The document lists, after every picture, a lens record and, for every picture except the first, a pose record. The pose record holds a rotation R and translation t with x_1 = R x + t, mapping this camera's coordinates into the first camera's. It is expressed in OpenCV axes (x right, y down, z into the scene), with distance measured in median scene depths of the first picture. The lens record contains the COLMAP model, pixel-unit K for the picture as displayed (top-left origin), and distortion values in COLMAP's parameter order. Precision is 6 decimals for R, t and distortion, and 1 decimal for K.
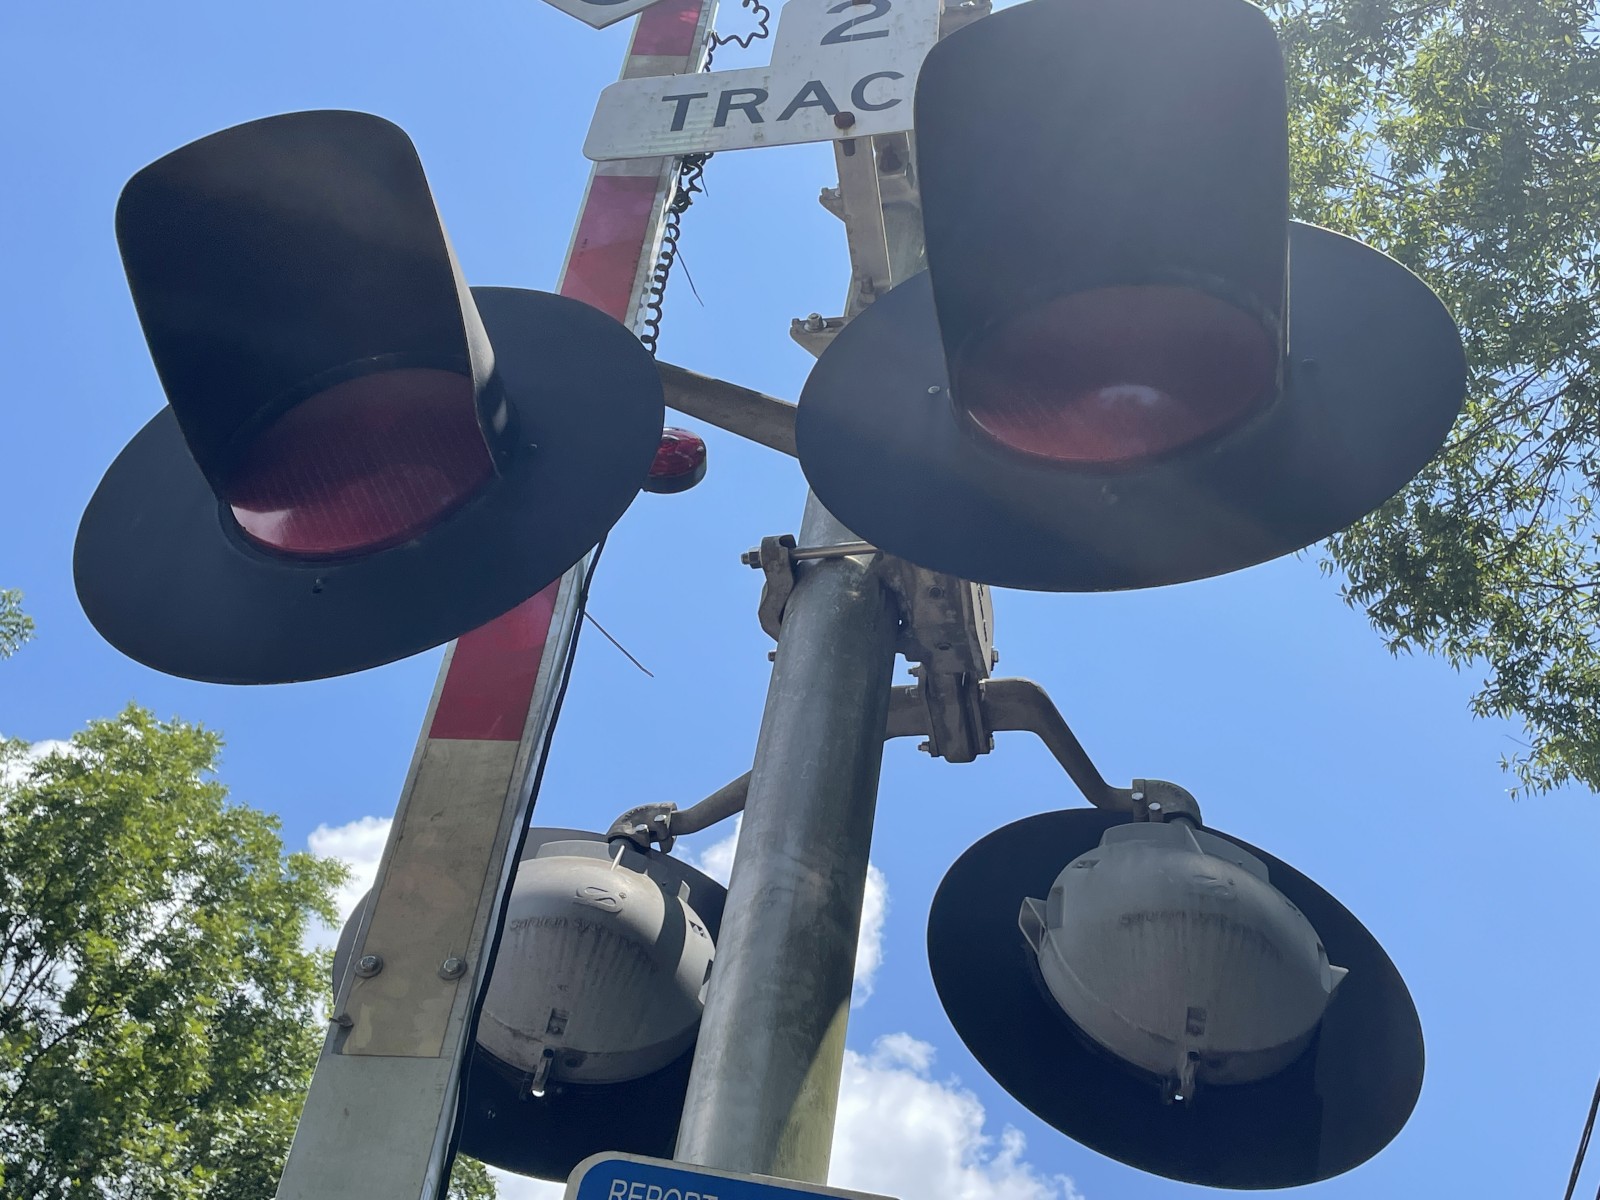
lens RADIAL K [[1891.1, 0, 792.3], [0, 1891.1, 593.5], [0, 0, 1]] dist [0.012757, 0.000000]
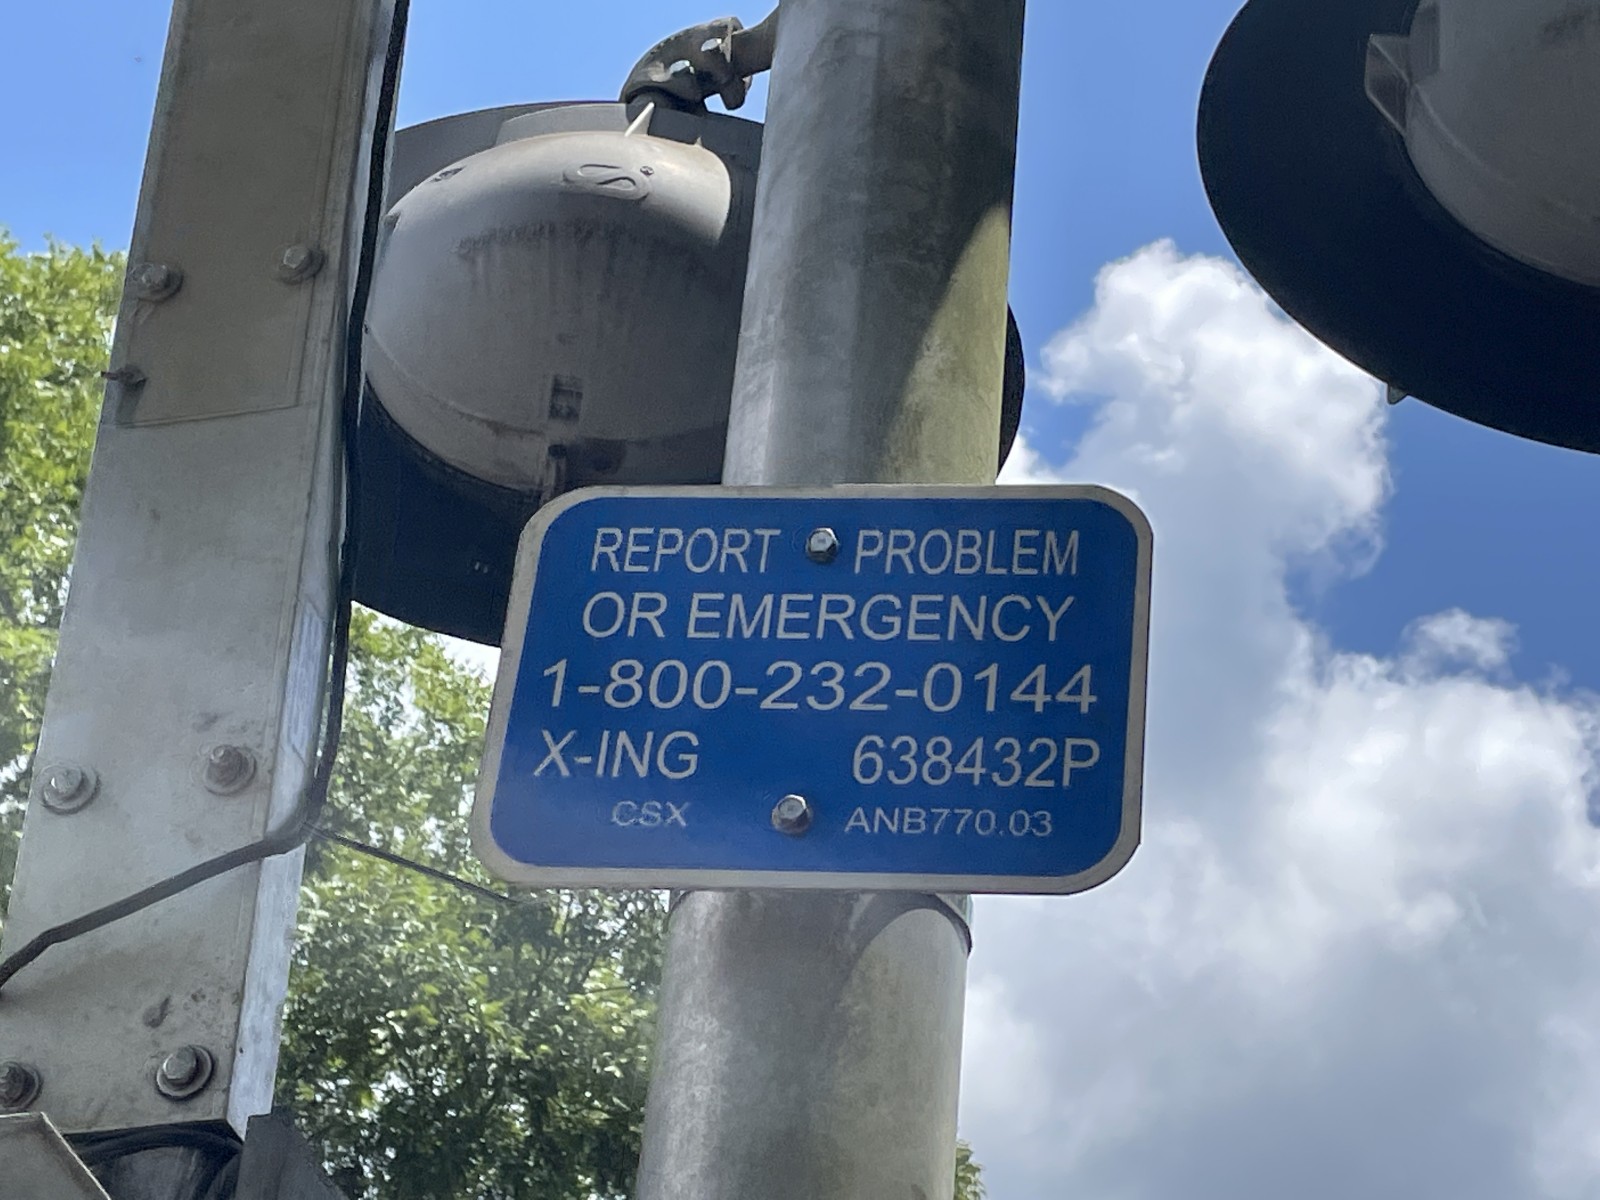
lens RADIAL K [[3415.5, 0, 722.4], [0, 3415.5, 662.9], [0, 0, 1]] dist [0.051697, 0.000000]
pose [[0.976349, -0.151787, -0.153958, 0.062798], [0.181840, 0.961719, 0.205011, 0.092741], [0.116946, -0.228159, 0.966575, -0.006358]]
